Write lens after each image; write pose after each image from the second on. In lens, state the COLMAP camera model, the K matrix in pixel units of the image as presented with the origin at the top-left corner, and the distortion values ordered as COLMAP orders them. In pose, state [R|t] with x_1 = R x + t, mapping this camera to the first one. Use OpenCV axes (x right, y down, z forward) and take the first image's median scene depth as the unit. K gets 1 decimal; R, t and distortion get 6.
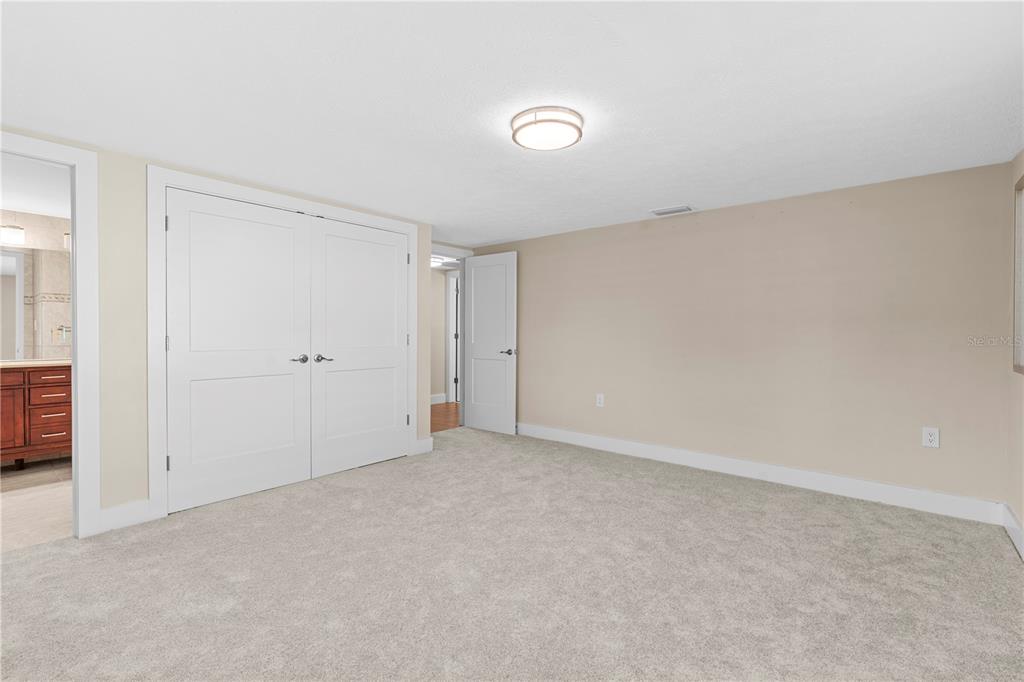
lens RADIAL K [[464.8, 0, 507.9], [0, 464.8, 337.7], [0, 0, 1]] dist [0.004780, 0.000123]
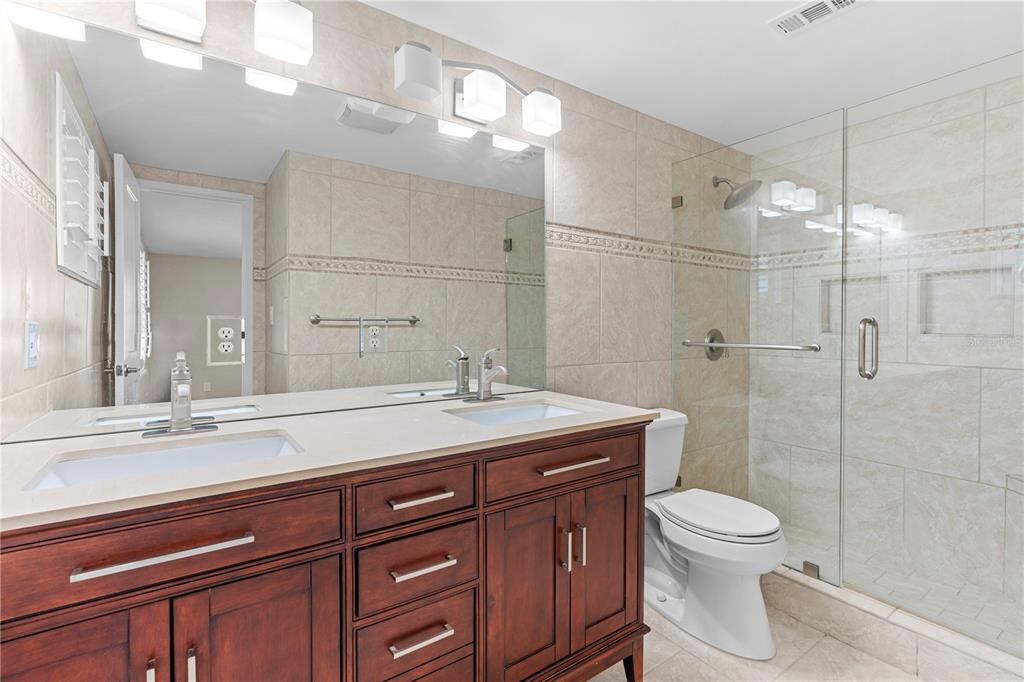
lens RADIAL K [[464.8, 0, 511.6], [0, 464.8, 334.7], [0, 0, 1]] dist [0.004780, 0.000123]
pose [[0.970404, 0.002679, -0.241473, -0.884228], [-0.002341, 0.999996, 0.001685, -0.008470], [0.241477, -0.001070, 0.970406, 0.778169]]
